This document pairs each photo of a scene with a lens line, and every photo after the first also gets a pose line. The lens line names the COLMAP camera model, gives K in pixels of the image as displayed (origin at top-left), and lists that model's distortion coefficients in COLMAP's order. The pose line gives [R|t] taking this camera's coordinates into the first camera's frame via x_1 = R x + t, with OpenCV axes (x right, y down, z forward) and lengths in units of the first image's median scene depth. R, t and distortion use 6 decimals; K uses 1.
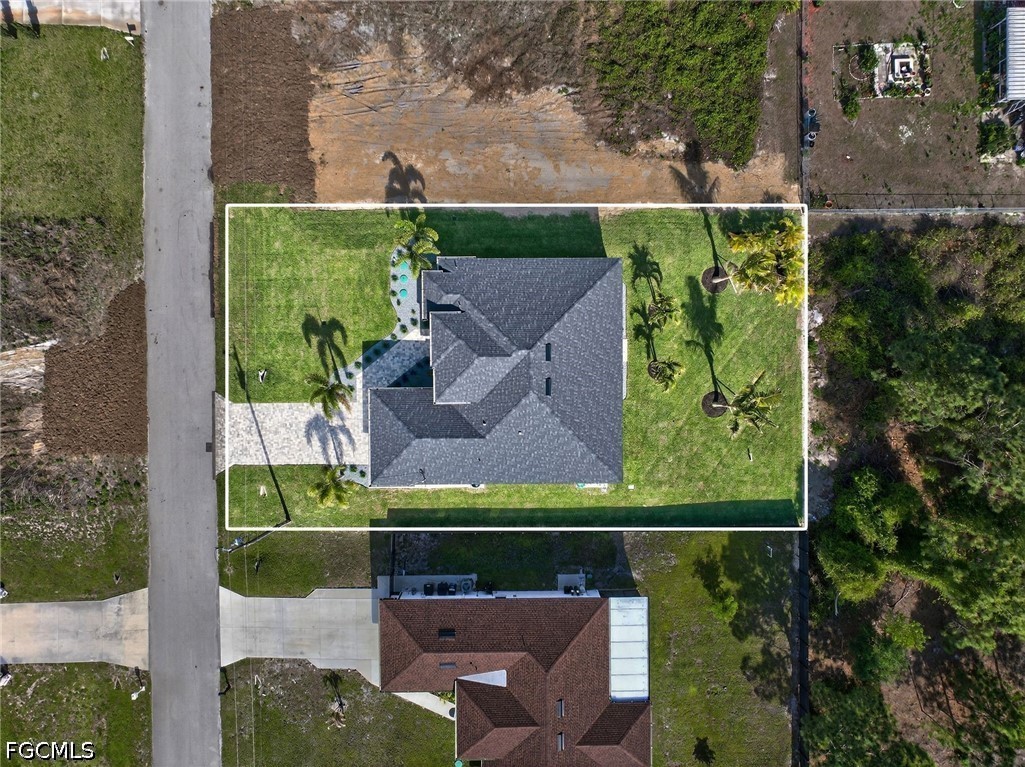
lens RADIAL K [[692.4, 0, 512.5], [0, 692.4, 383.5], [0, 0, 1]] dist [-0.004580, 0.001731]
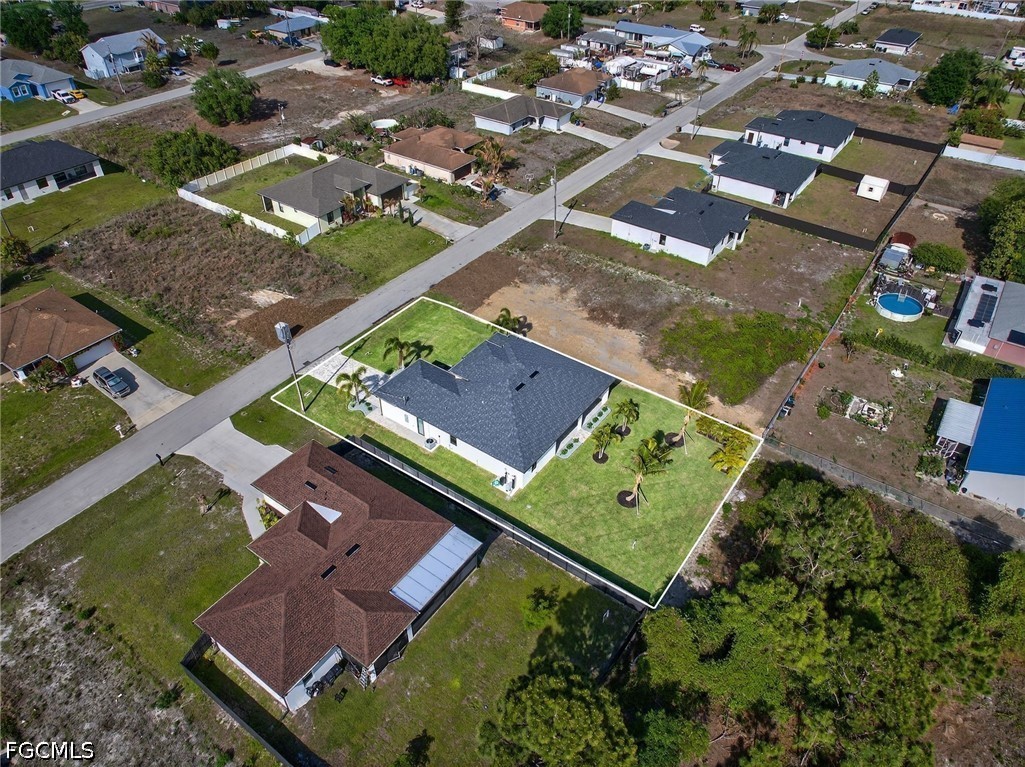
lens RADIAL K [[692.4, 0, 512.5], [0, 692.4, 383.5], [0, 0, 1]] dist [-0.004580, 0.001731]
pose [[0.808637, 0.375234, -0.453107, 0.588926], [-0.588065, 0.493420, -0.640871, 0.794802], [-0.016905, 0.784688, 0.619660, 0.126815]]
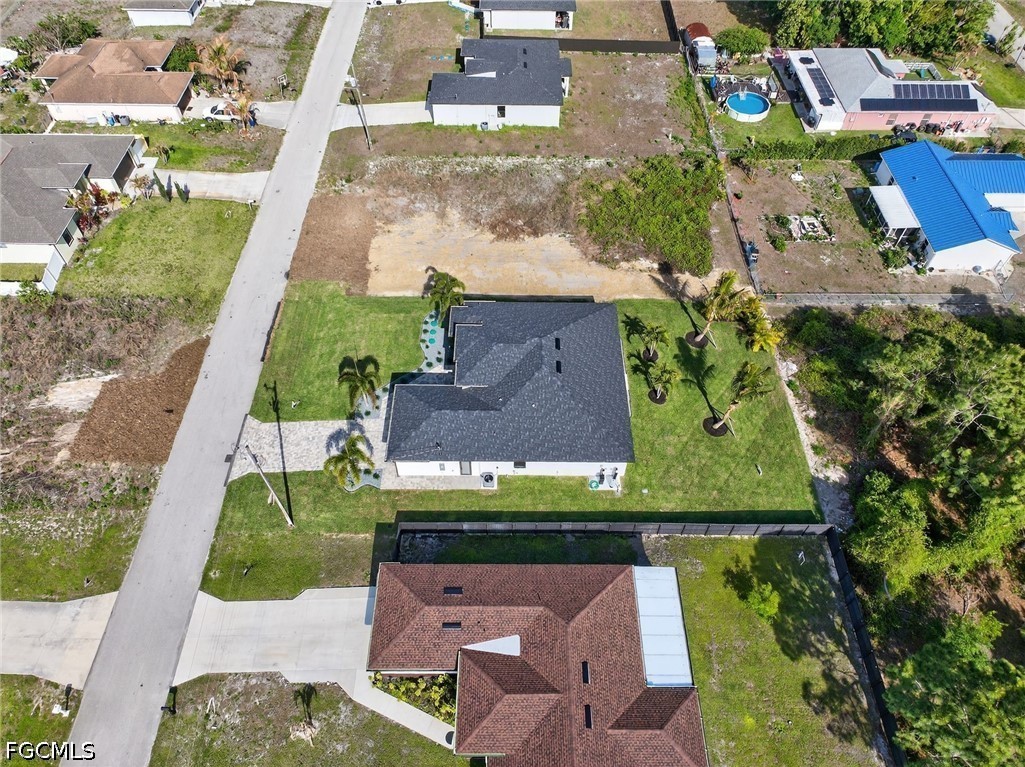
lens RADIAL K [[701.4, 0, 512.5], [0, 701.4, 383.5], [0, 0, 1]] dist [-0.004269, 0.001097]
pose [[0.999934, 0.011462, -0.000821, -0.019236], [-0.009417, 0.776356, -0.630224, 0.659713], [-0.006587, 0.630190, 0.776413, 0.123028]]
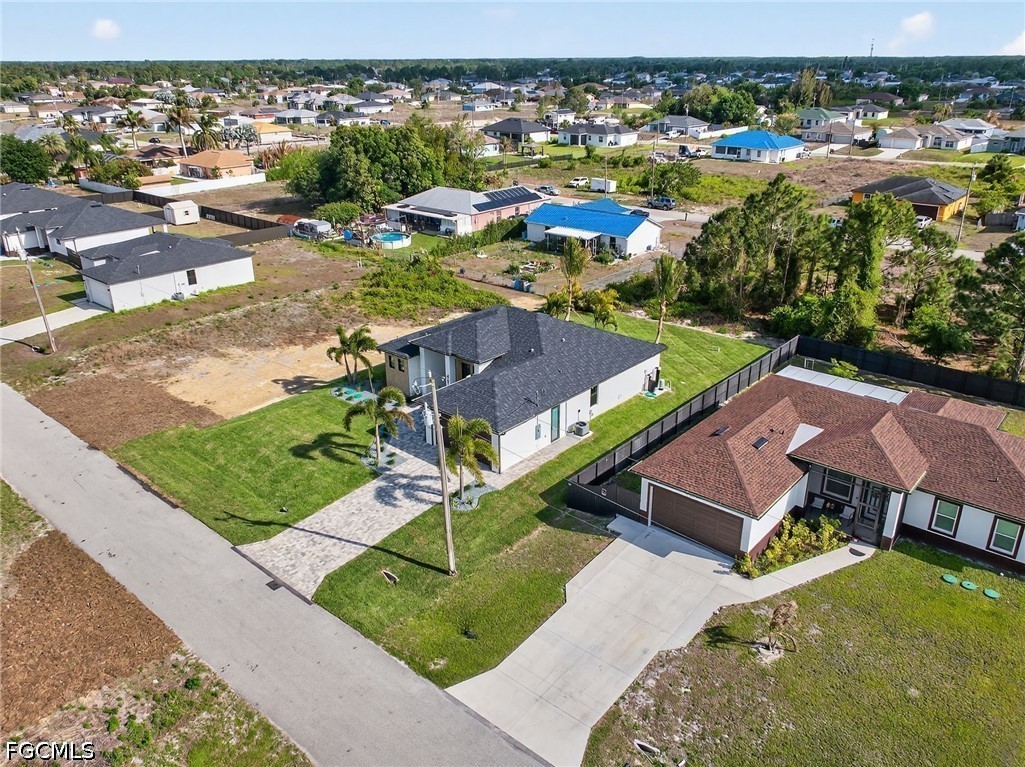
lens RADIAL K [[780.5, 0, 512.5], [0, 780.5, 383.5], [0, 0, 1]] dist [-0.002139, -0.001344]
pose [[0.661251, -0.294396, 0.689984, -0.725353], [0.749937, 0.236768, -0.617685, 0.635577], [0.018478, 0.925890, 0.377341, 0.583918]]
